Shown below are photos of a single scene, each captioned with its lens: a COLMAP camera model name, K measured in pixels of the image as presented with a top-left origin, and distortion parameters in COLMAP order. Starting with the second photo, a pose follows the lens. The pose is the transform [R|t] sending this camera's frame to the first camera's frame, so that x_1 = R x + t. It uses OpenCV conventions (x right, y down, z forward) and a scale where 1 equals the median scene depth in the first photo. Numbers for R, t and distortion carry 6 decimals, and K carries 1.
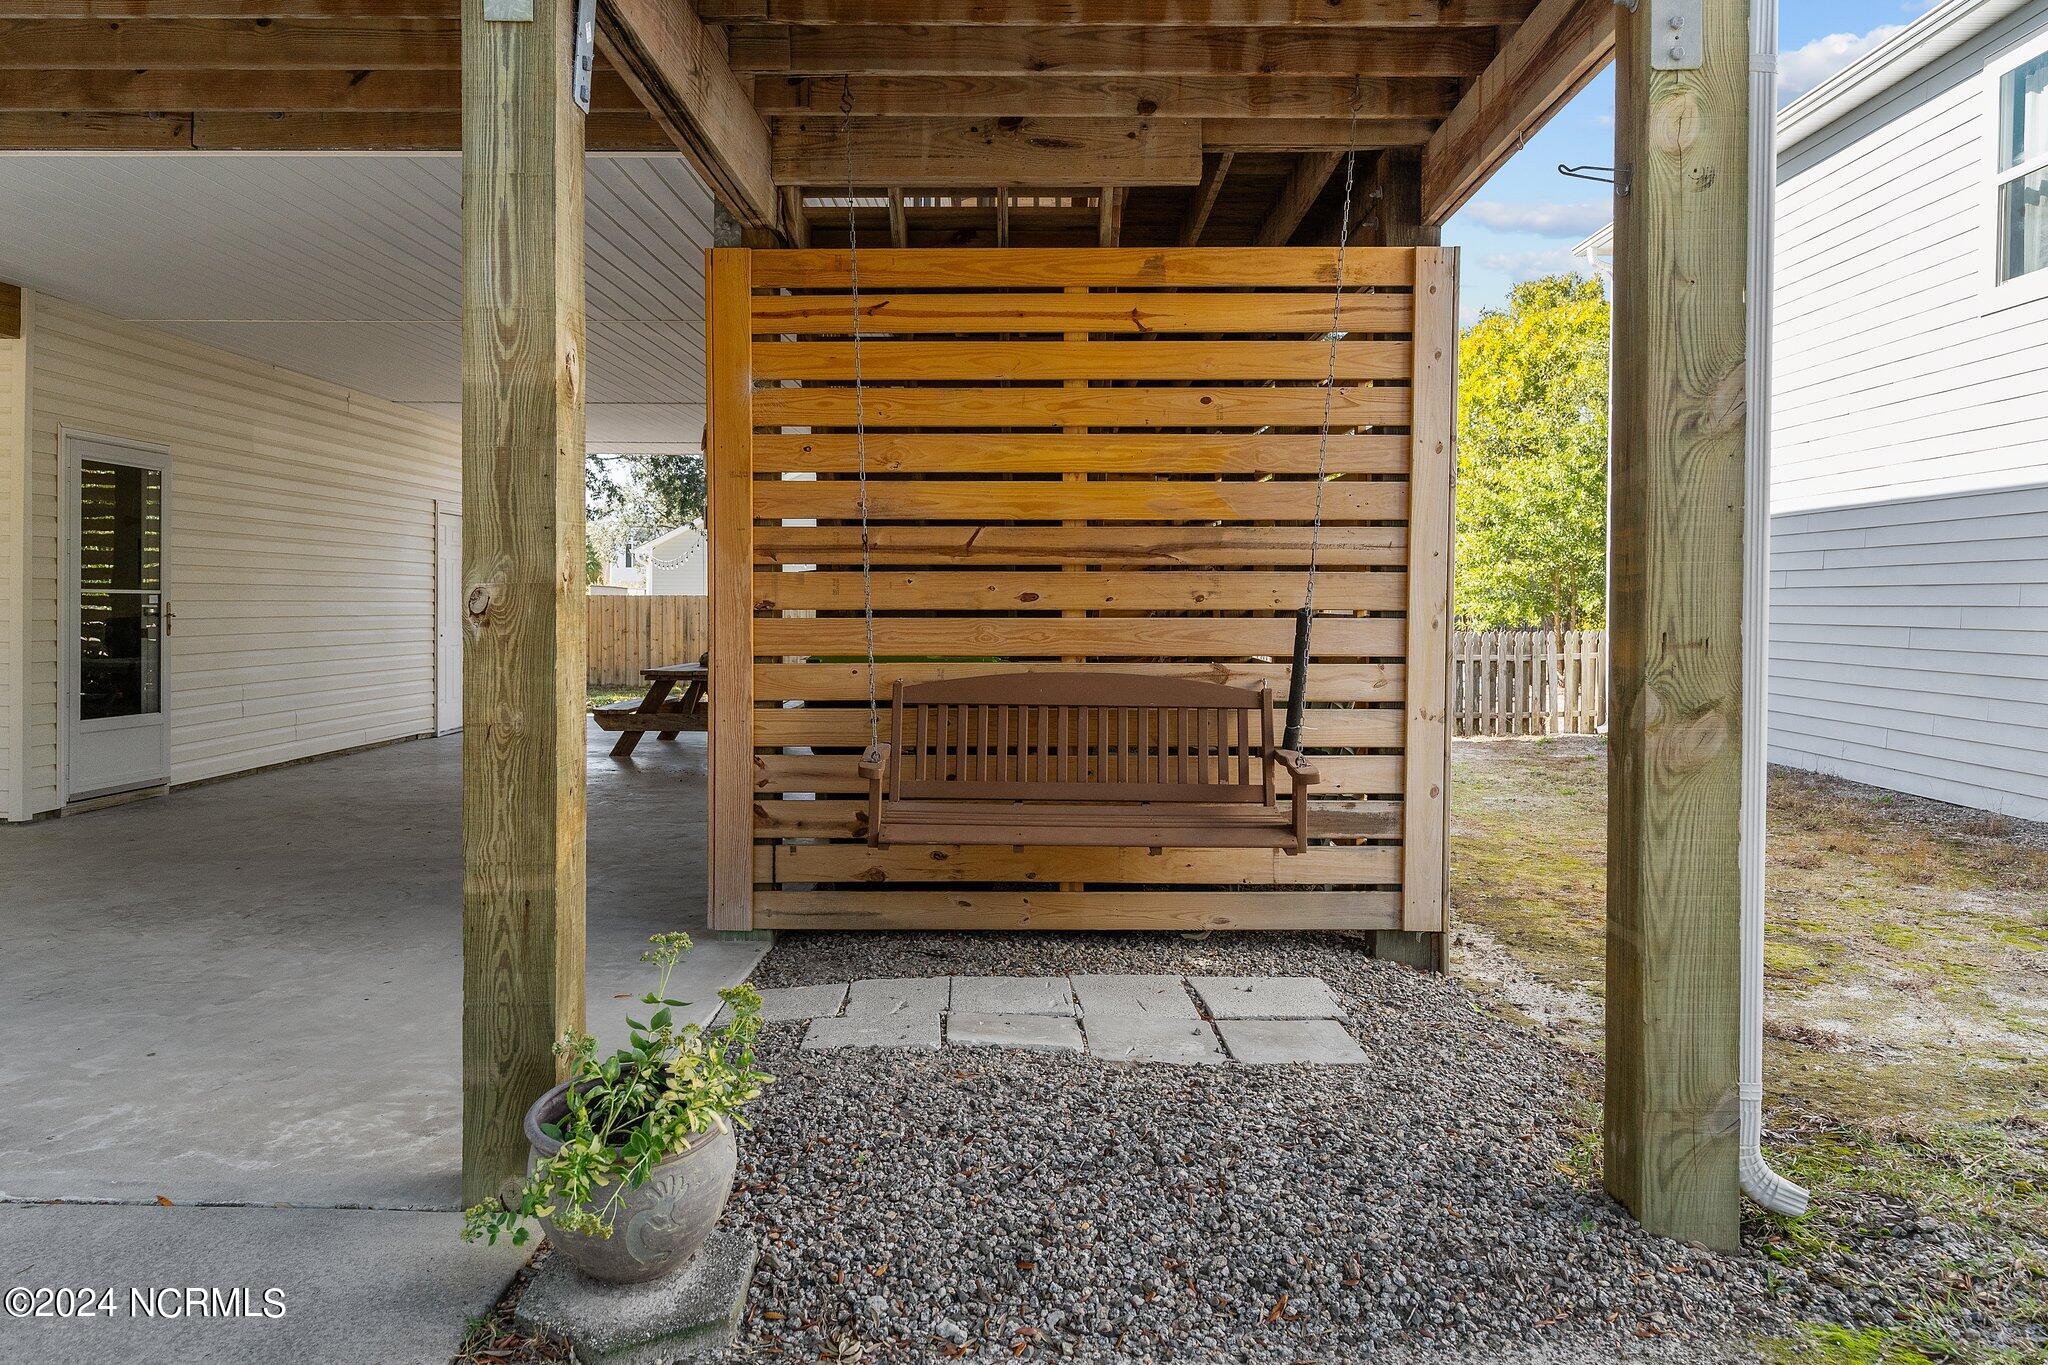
lens RADIAL K [[1502.5, 0, 1044.5], [0, 1502.5, 627.9], [0, 0, 1]] dist [0.004211, -0.004820]
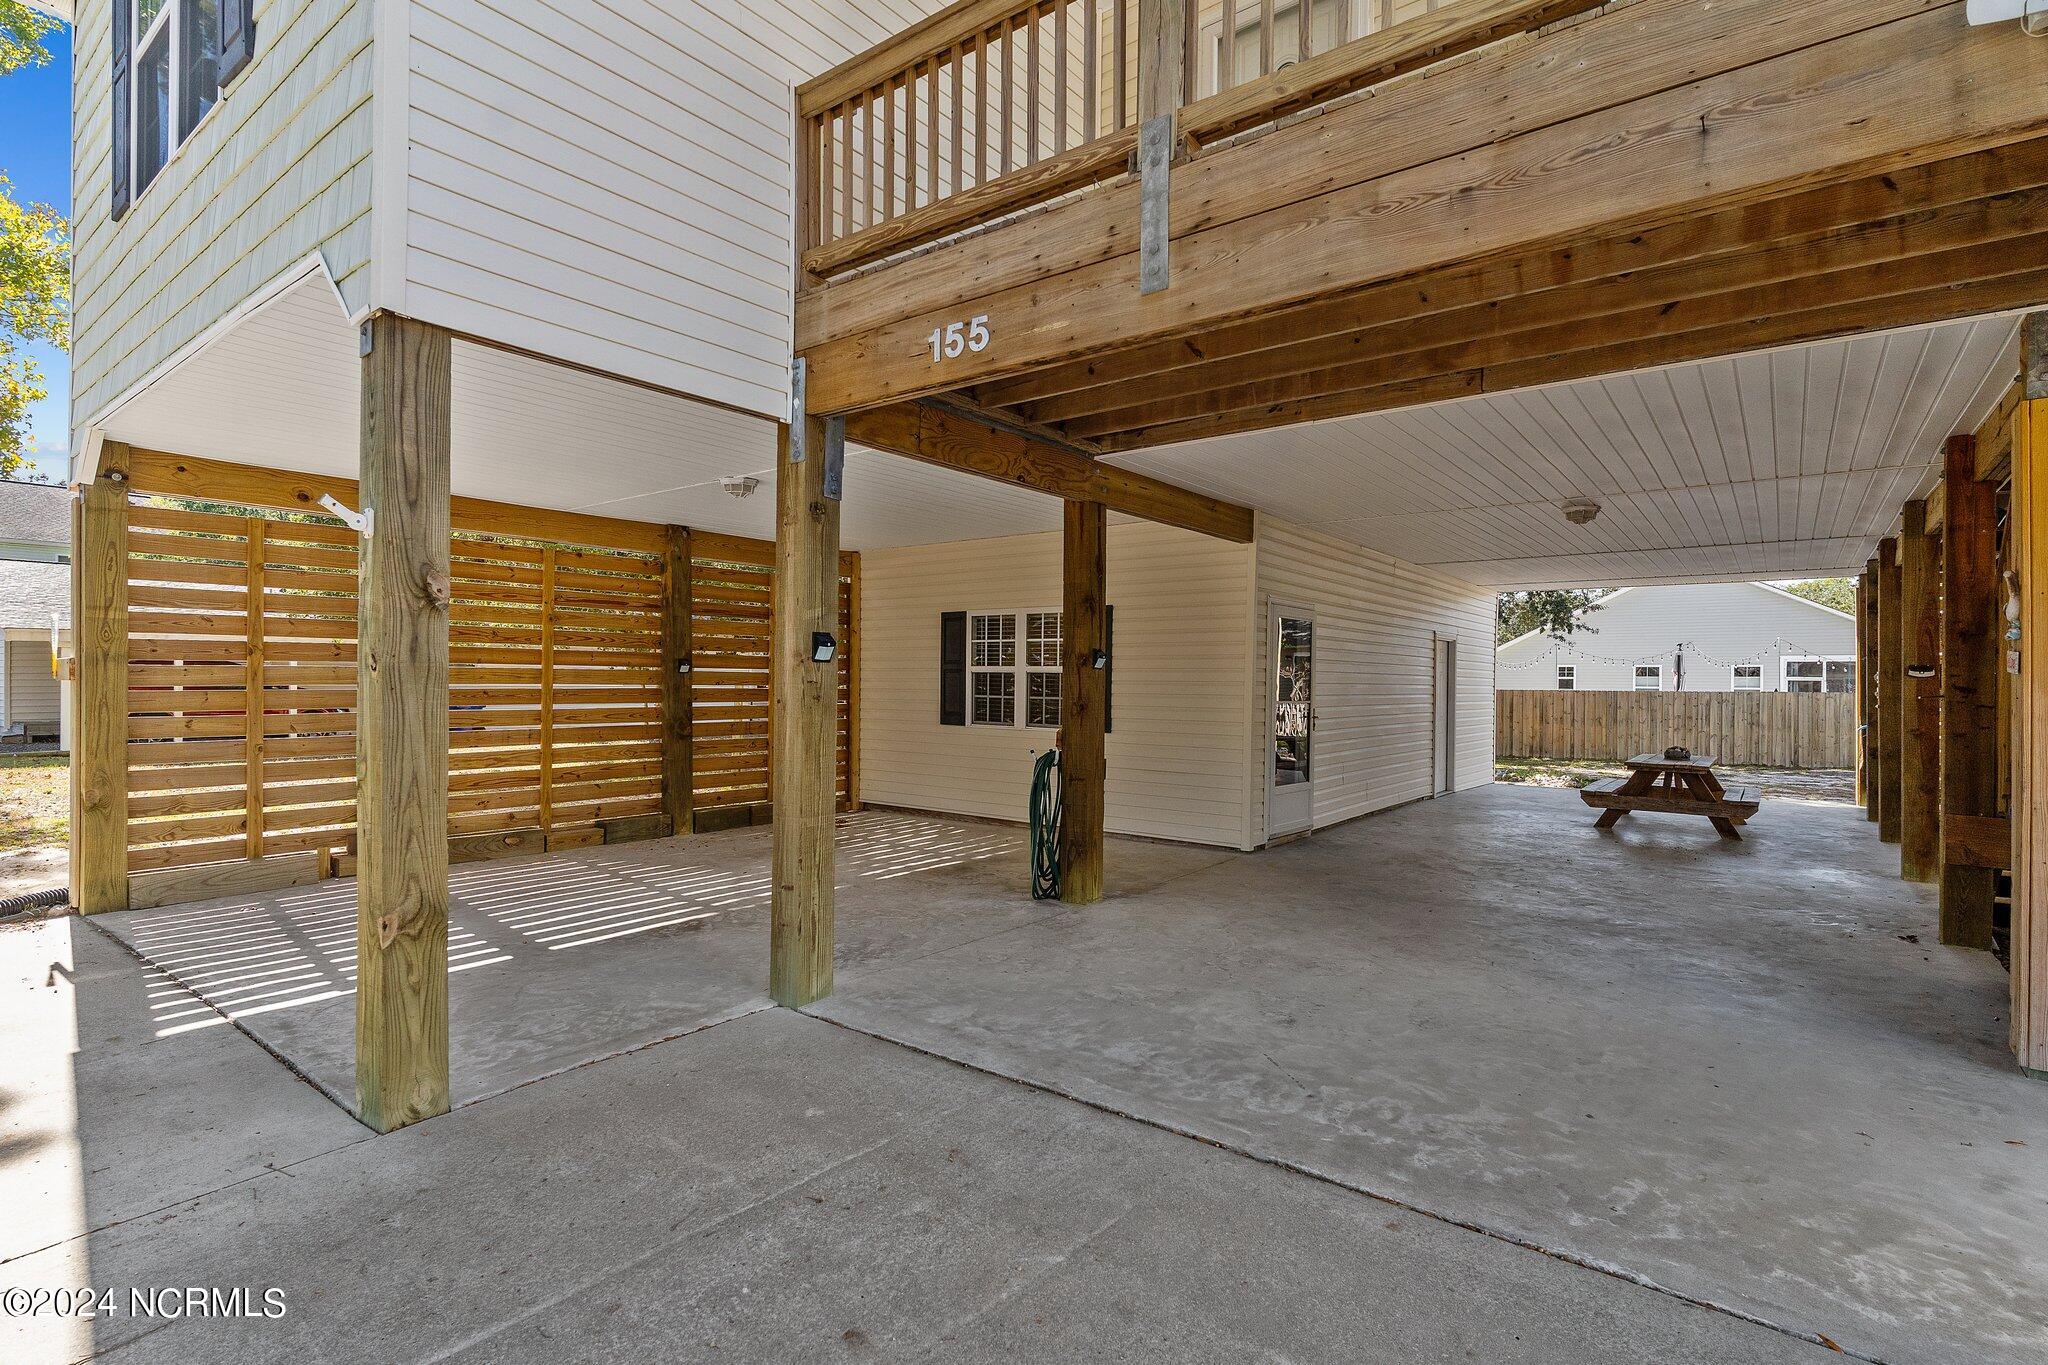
lens RADIAL K [[991.4, 0, 1006.9], [0, 991.4, 679.0], [0, 0, 1]] dist [-0.002998, 0.001119]
pose [[0.787794, -0.000807, -0.615938, -0.168473], [-0.013883, 0.999722, -0.019066, -0.018851], [0.615782, 0.023571, 0.787564, 0.021008]]
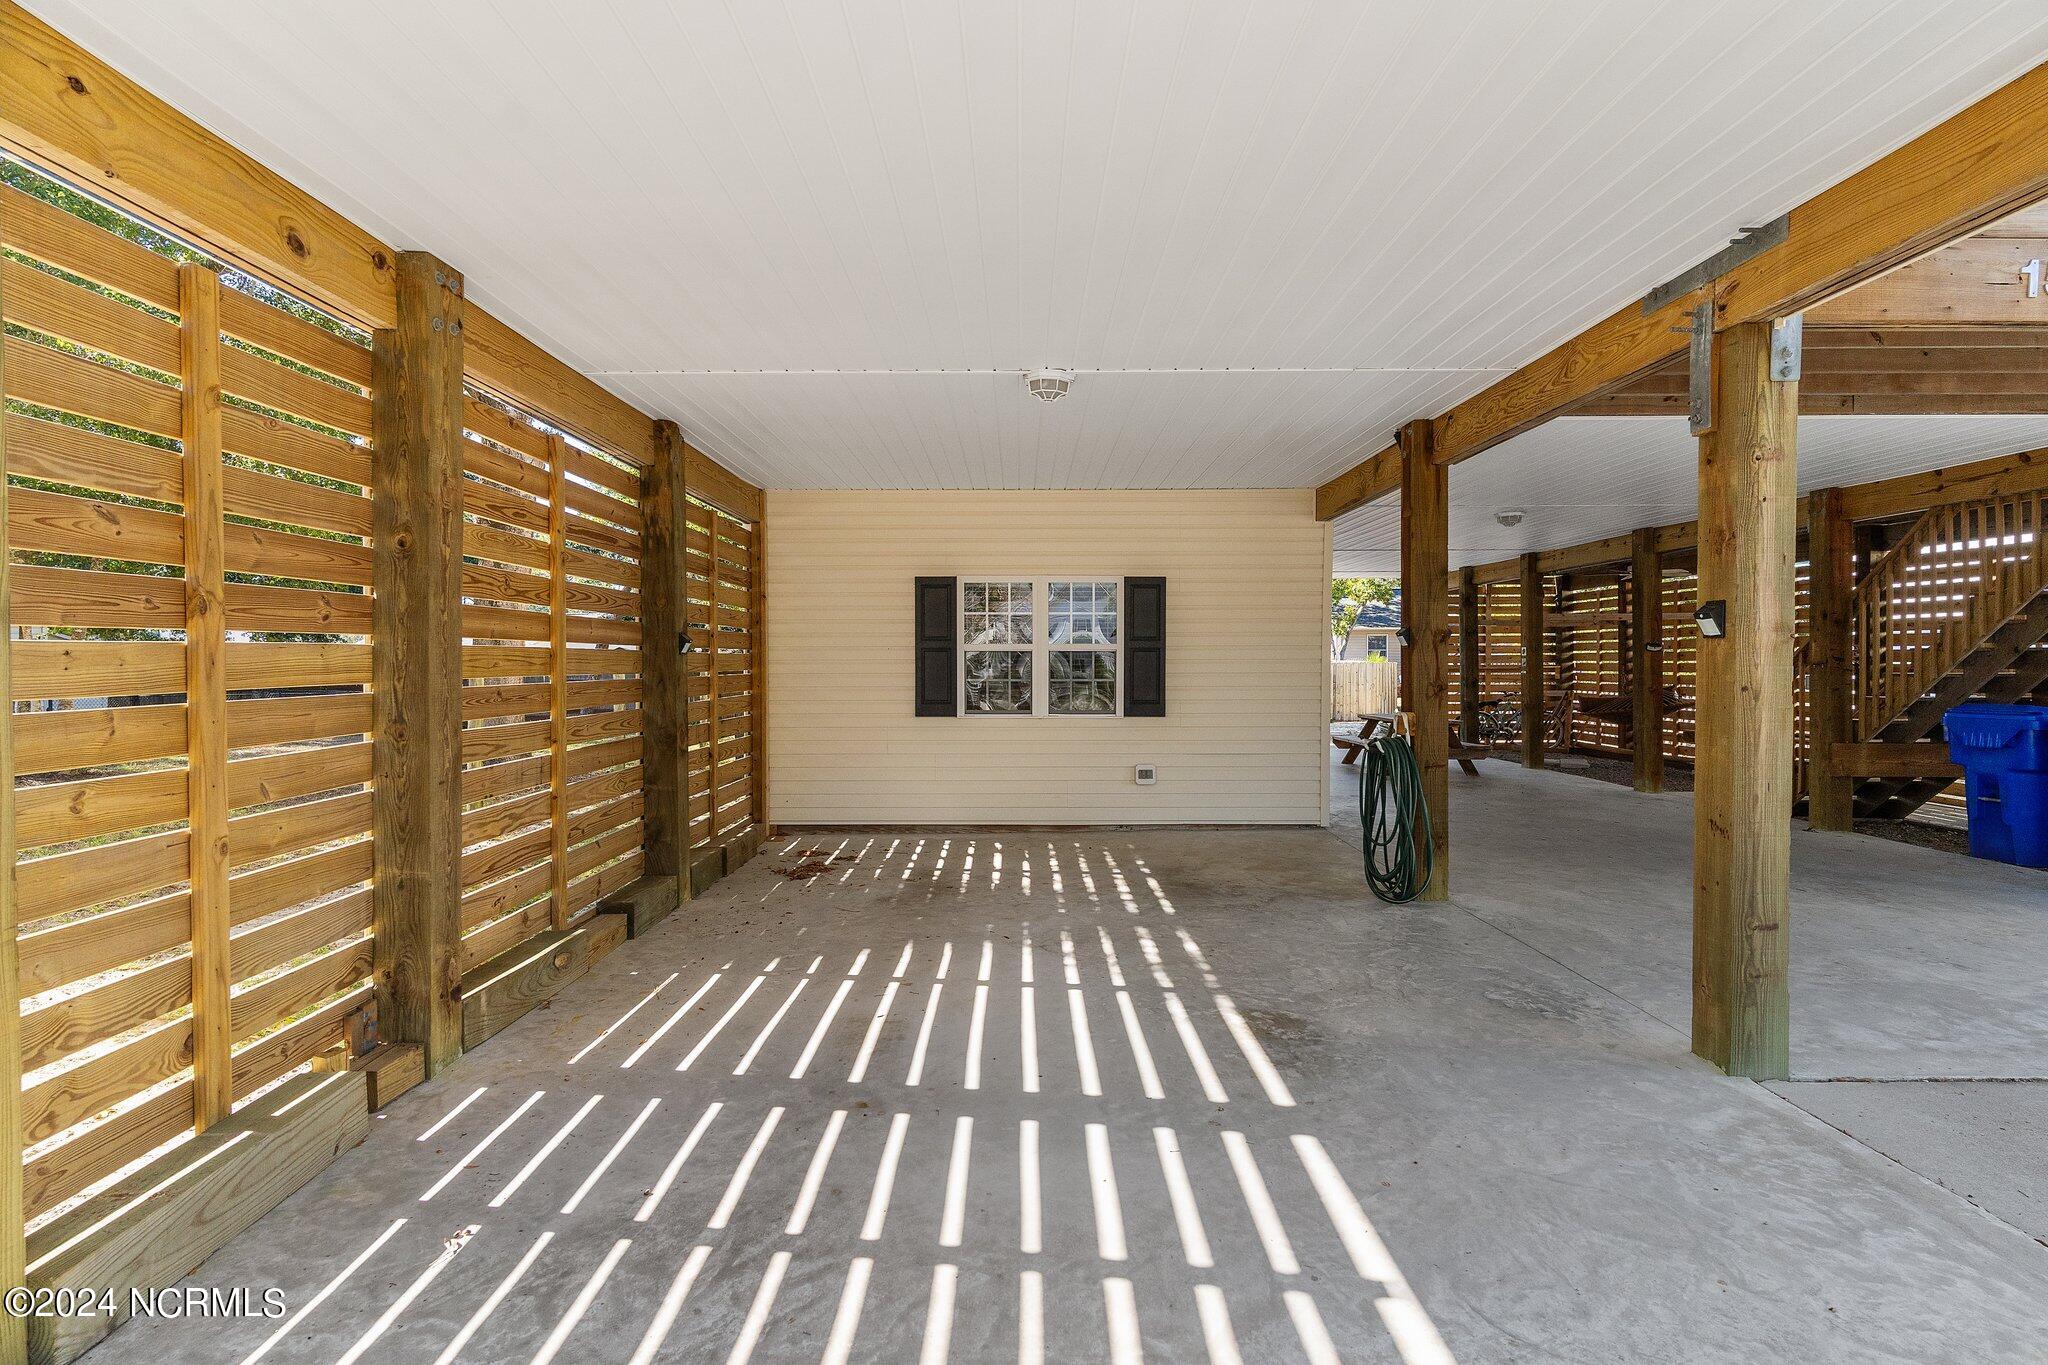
lens RADIAL K [[991.4, 0, 1020.8], [0, 991.4, 668.5], [0, 0, 1]] dist [-0.002998, 0.001119]
pose [[0.999959, -0.009062, -0.000614, -0.664640], [0.009056, 0.999919, -0.008955, -0.021181], [0.000695, 0.008949, 0.999960, -0.023117]]
